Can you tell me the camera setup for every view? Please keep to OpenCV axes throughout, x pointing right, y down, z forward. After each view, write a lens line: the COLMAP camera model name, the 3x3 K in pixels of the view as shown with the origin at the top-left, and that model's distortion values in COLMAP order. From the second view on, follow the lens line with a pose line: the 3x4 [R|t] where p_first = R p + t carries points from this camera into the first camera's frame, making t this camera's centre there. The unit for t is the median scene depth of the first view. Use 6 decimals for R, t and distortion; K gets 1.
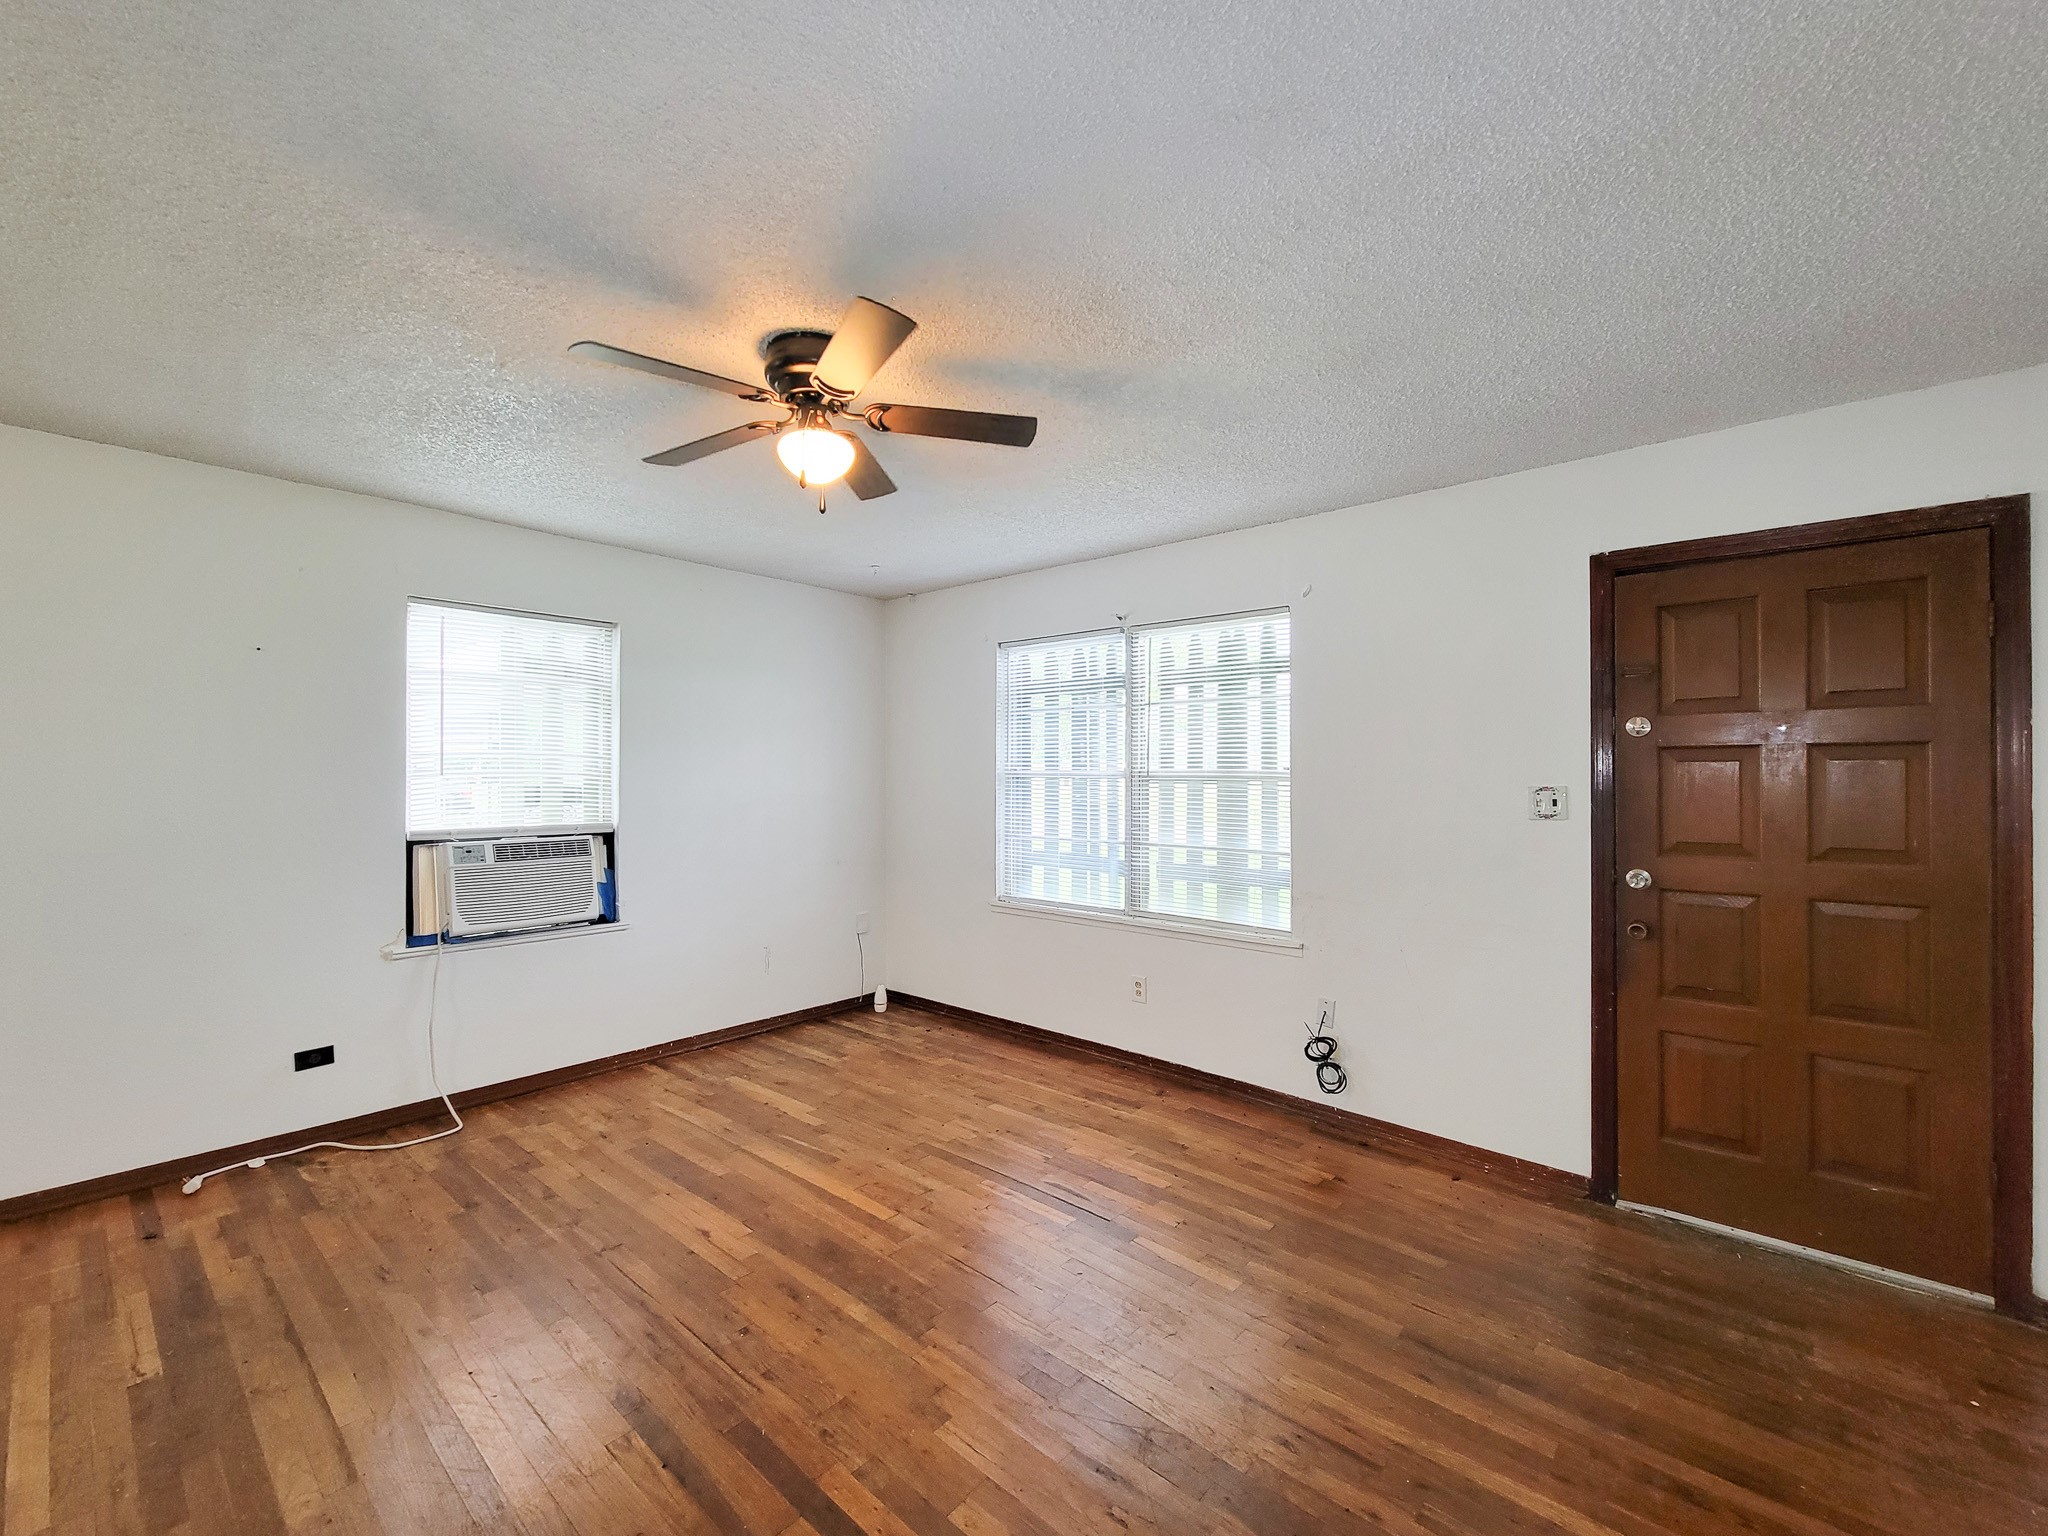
lens RADIAL K [[845.3, 0, 1046.5], [0, 845.3, 777.2], [0, 0, 1]] dist [0.005670, -0.004095]
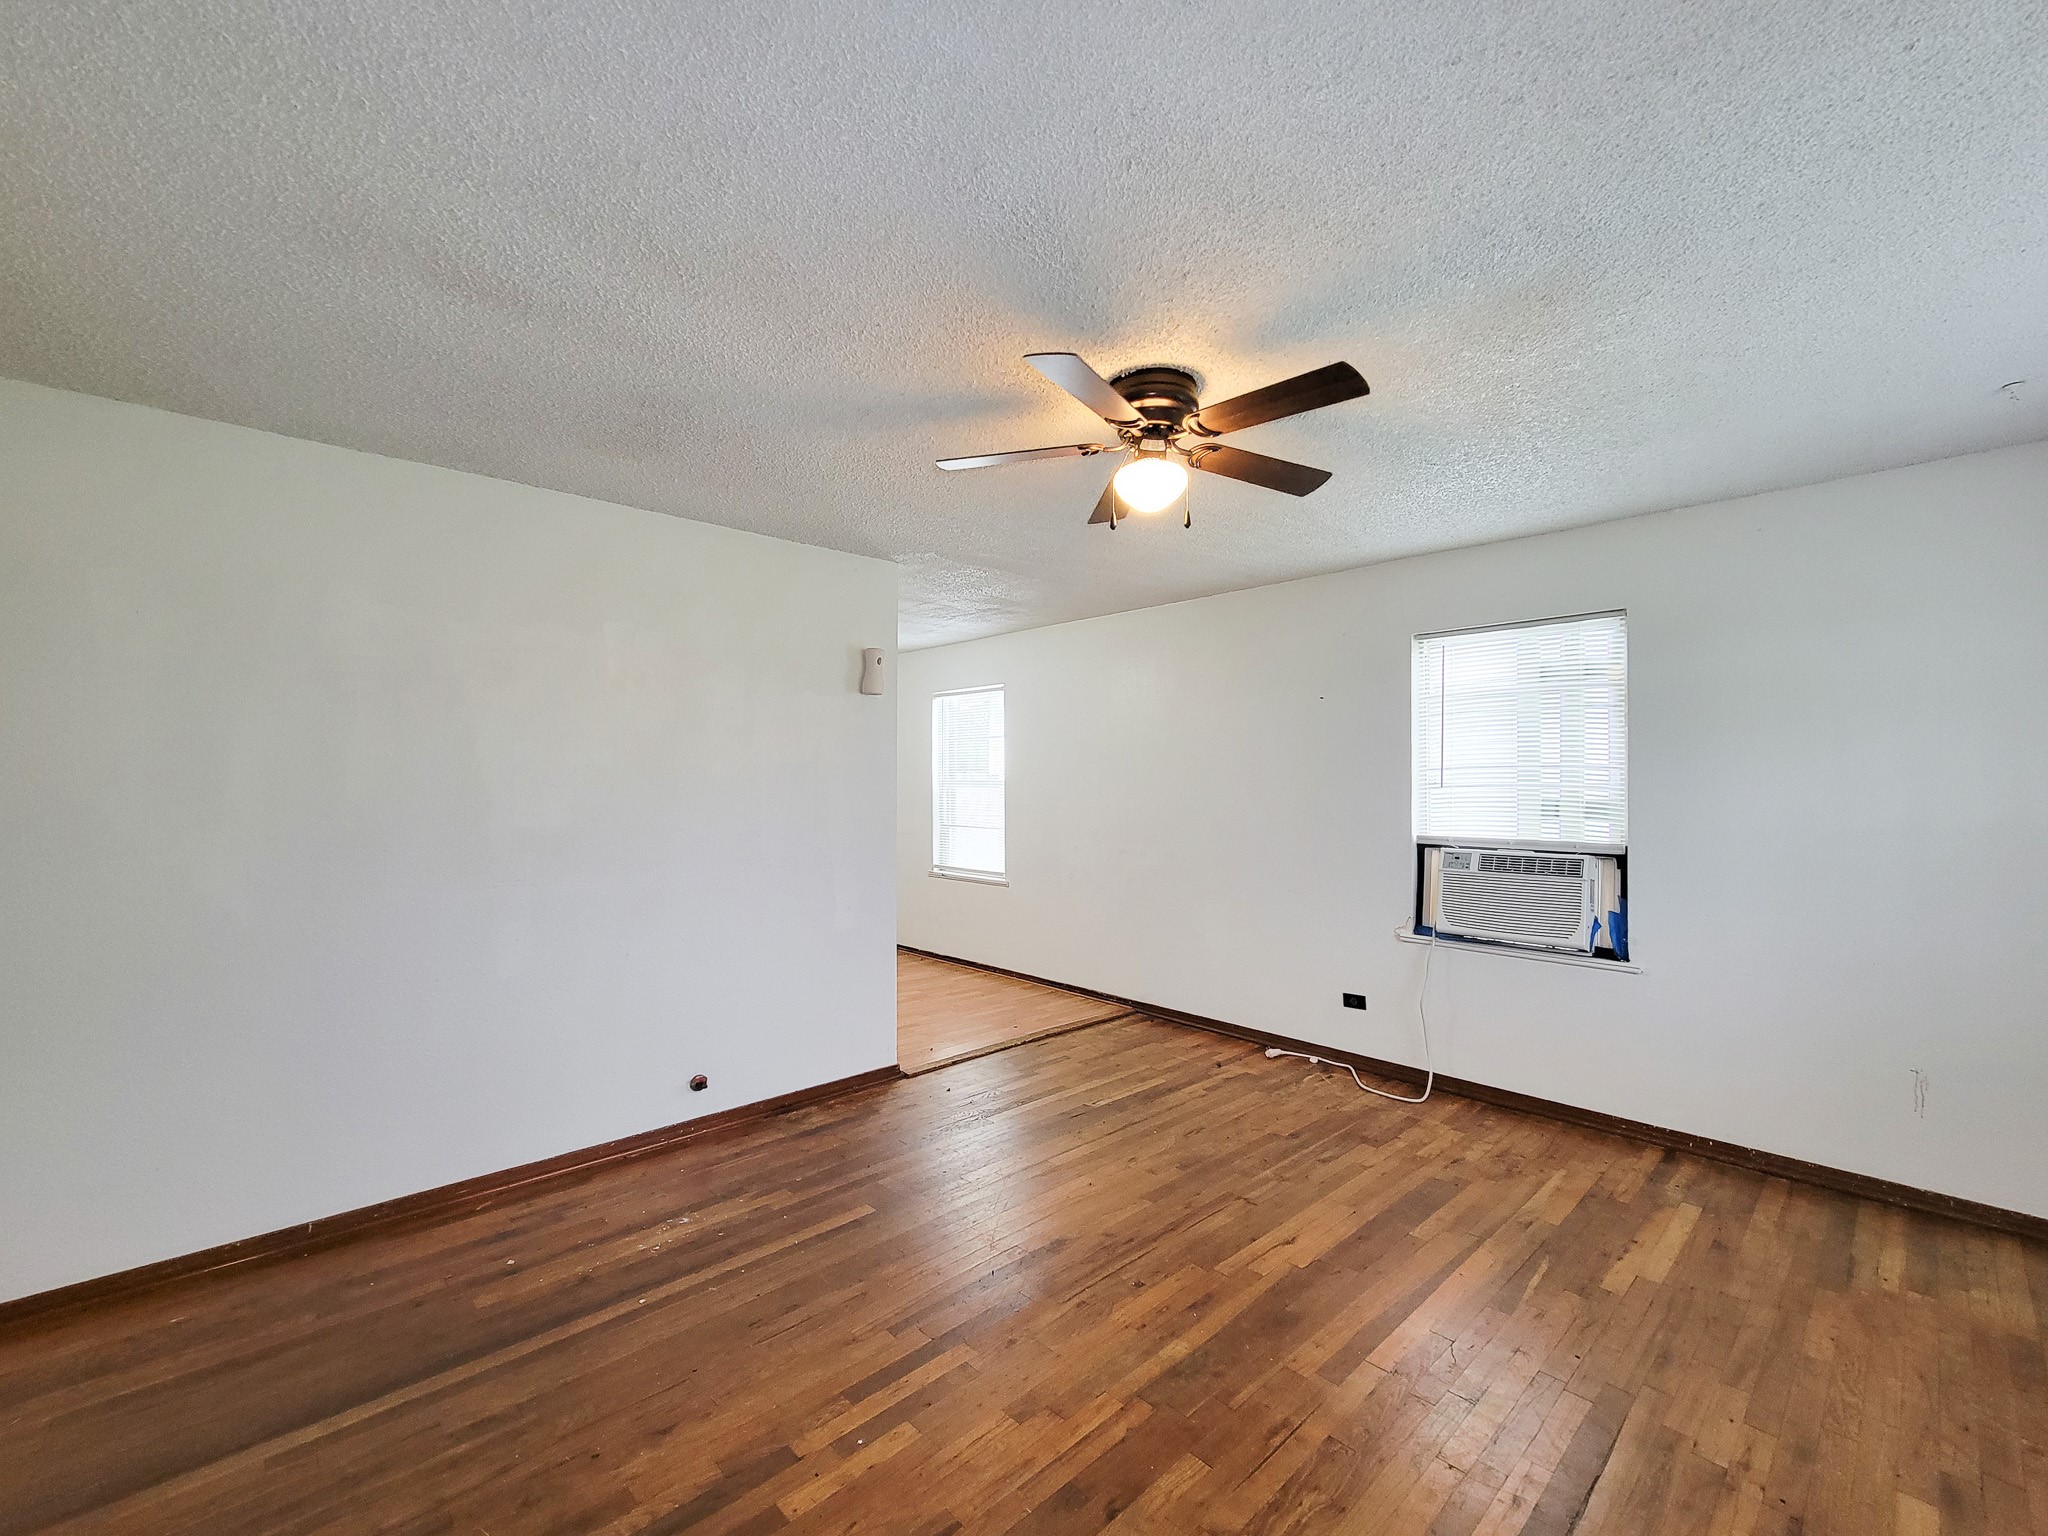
lens RADIAL K [[845.3, 0, 1025.9], [0, 845.3, 780.0], [0, 0, 1]] dist [0.005670, -0.004095]
pose [[-0.104209, -0.008600, -0.994518, 0.450489], [-0.006059, 0.999950, -0.008013, 0.000686], [0.994537, 0.005191, -0.104256, 0.562187]]
